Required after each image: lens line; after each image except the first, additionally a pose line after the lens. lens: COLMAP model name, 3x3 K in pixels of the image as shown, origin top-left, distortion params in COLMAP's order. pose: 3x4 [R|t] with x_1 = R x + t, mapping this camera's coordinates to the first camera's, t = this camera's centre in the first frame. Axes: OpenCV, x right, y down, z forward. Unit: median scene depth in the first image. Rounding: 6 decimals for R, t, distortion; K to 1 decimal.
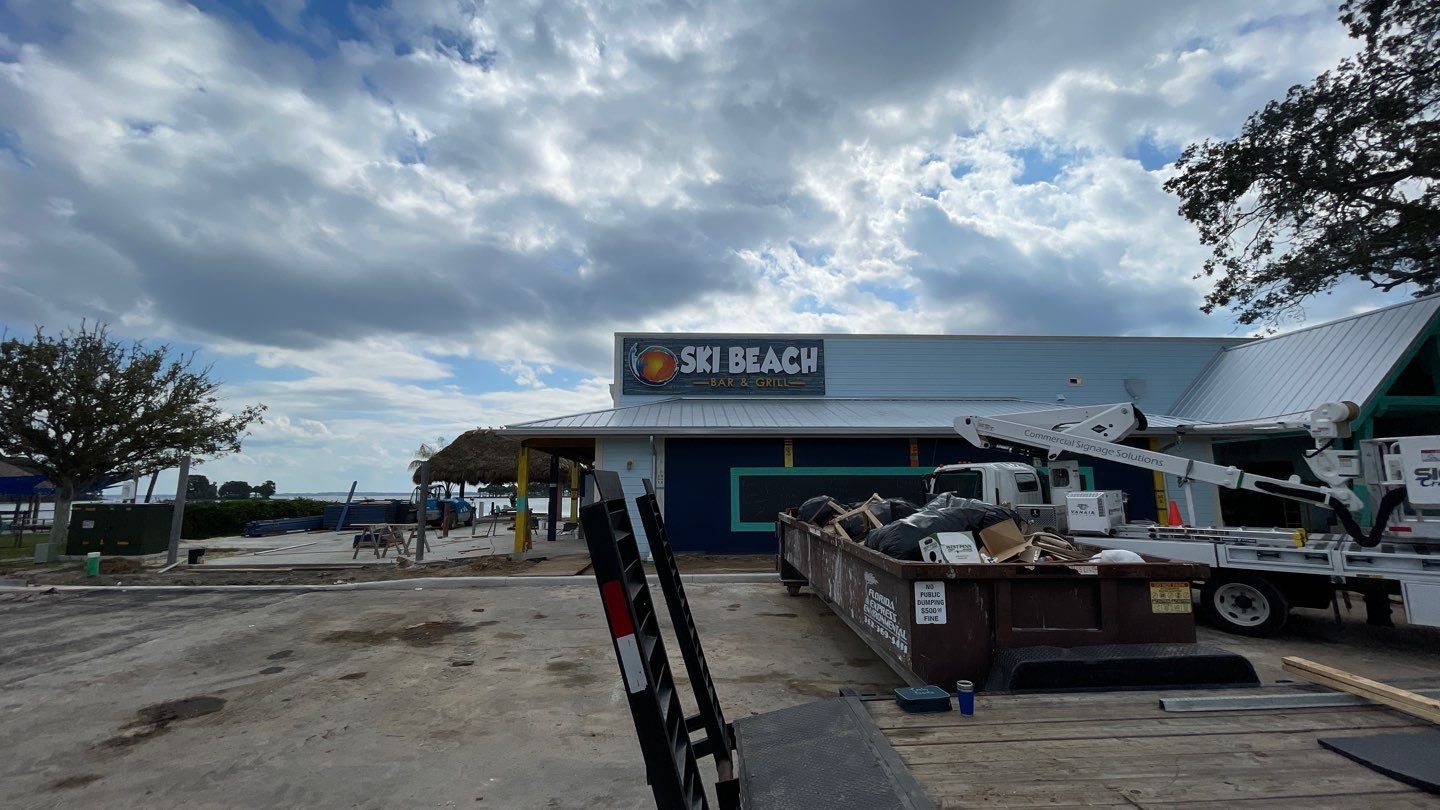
lens RADIAL K [[574.8, 0, 725.6], [0, 574.8, 397.7], [0, 0, 1]] dist [0.000230, -0.000245]
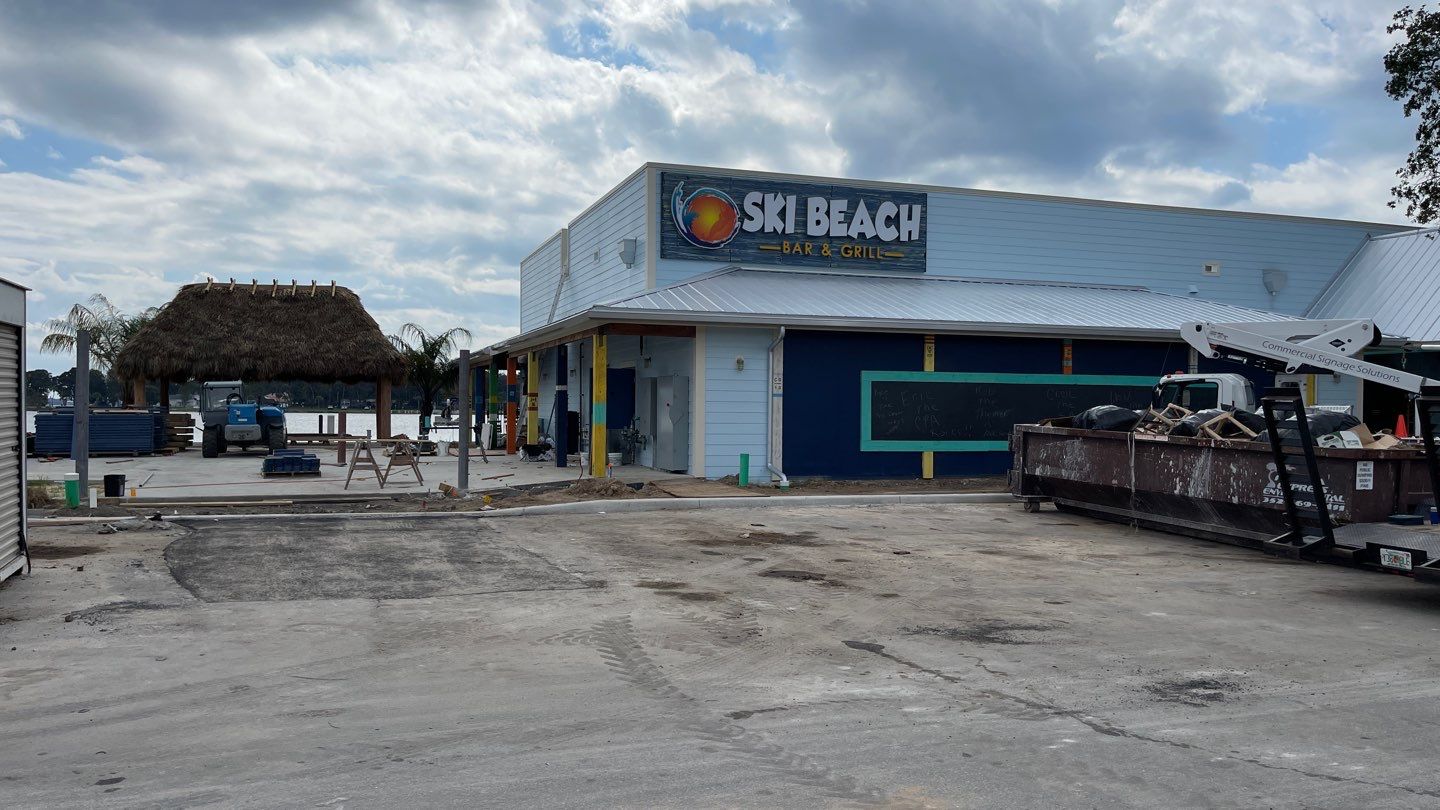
lens RADIAL K [[1104.1, 0, 717.9], [0, 1104.1, 429.2], [0, 0, 1]] dist [0.079317, -0.099379]
pose [[0.960115, 0.011231, 0.279381, -0.475020], [-0.061011, 0.983531, 0.170133, -0.033143], [-0.272869, -0.180392, 0.944987, -0.292909]]
